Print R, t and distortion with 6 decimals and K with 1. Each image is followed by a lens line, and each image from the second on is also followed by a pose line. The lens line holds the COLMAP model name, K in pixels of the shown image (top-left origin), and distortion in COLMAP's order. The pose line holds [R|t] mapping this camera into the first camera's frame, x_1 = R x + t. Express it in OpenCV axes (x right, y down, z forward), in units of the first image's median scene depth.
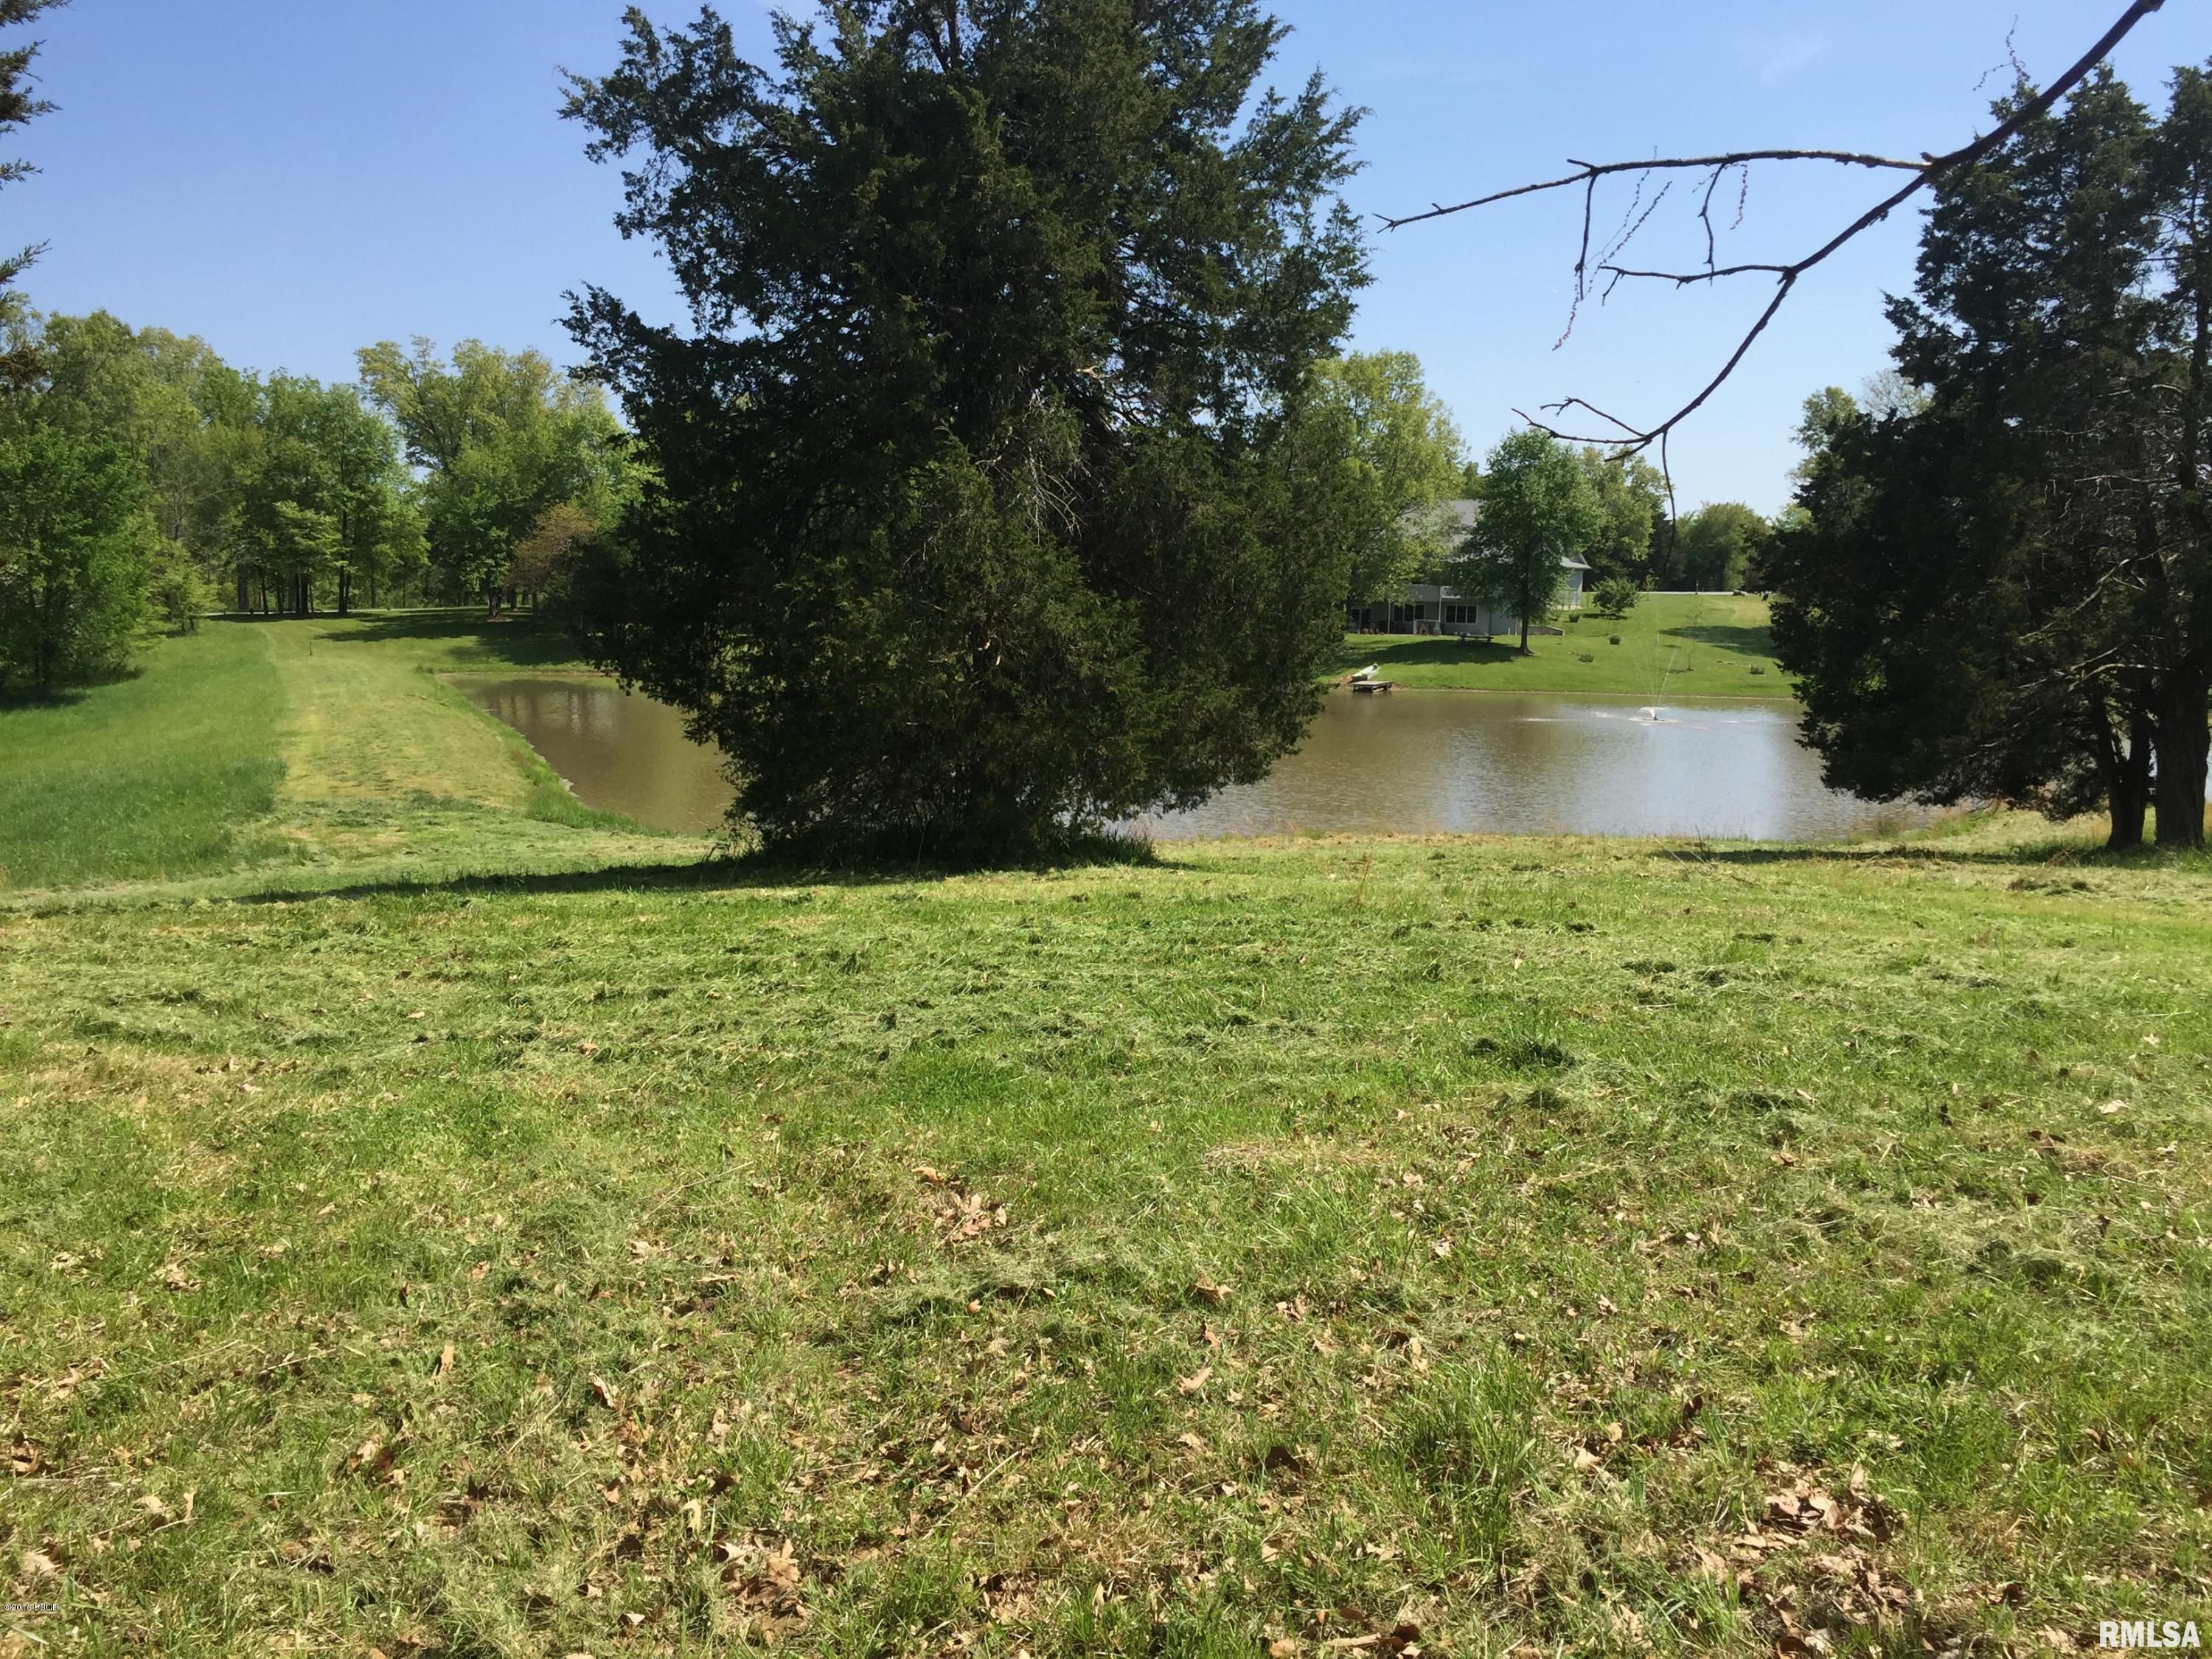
lens RADIAL K [[1910.9, 0, 1102.7], [0, 1910.9, 853.3], [0, 0, 1]] dist [0.093614, -0.118929]
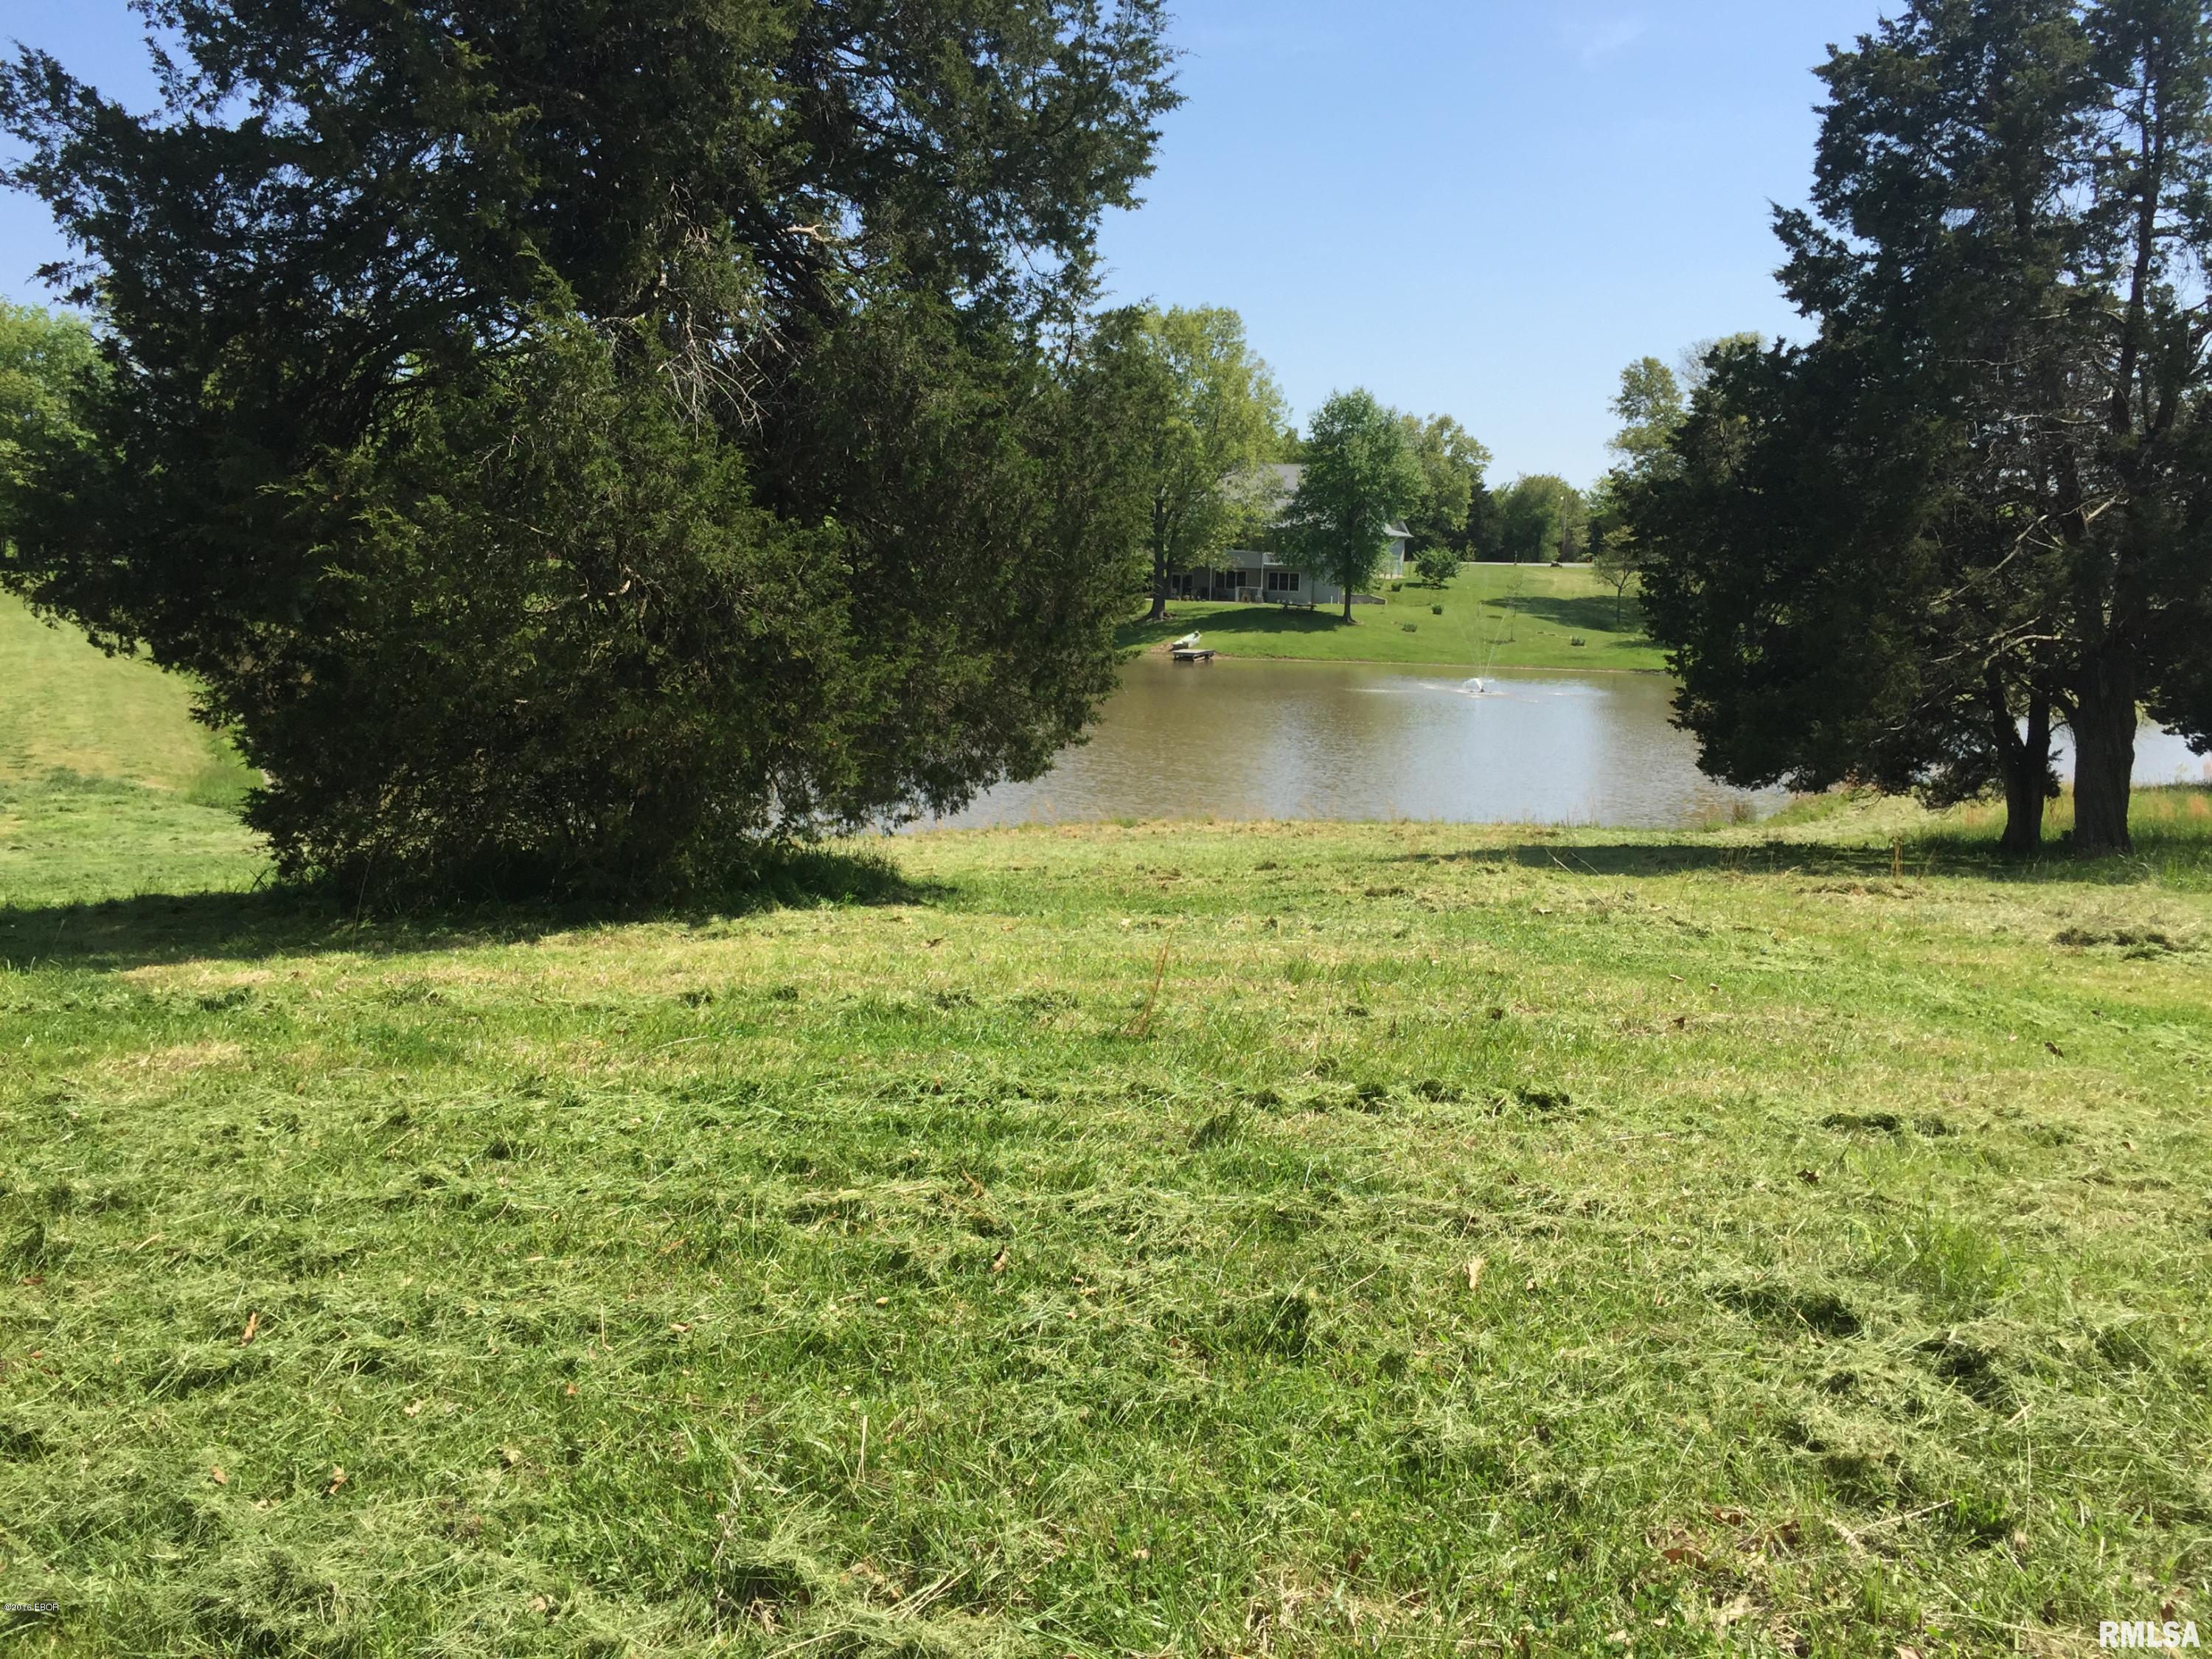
lens RADIAL K [[1910.9, 0, 1116.2], [0, 1910.9, 828.5], [0, 0, 1]] dist [0.093614, -0.118929]
pose [[0.995144, -0.001216, 0.098422, 0.023333], [0.000794, 0.999990, 0.004325, -0.012691], [-0.098427, -0.004225, 0.995135, 0.147338]]
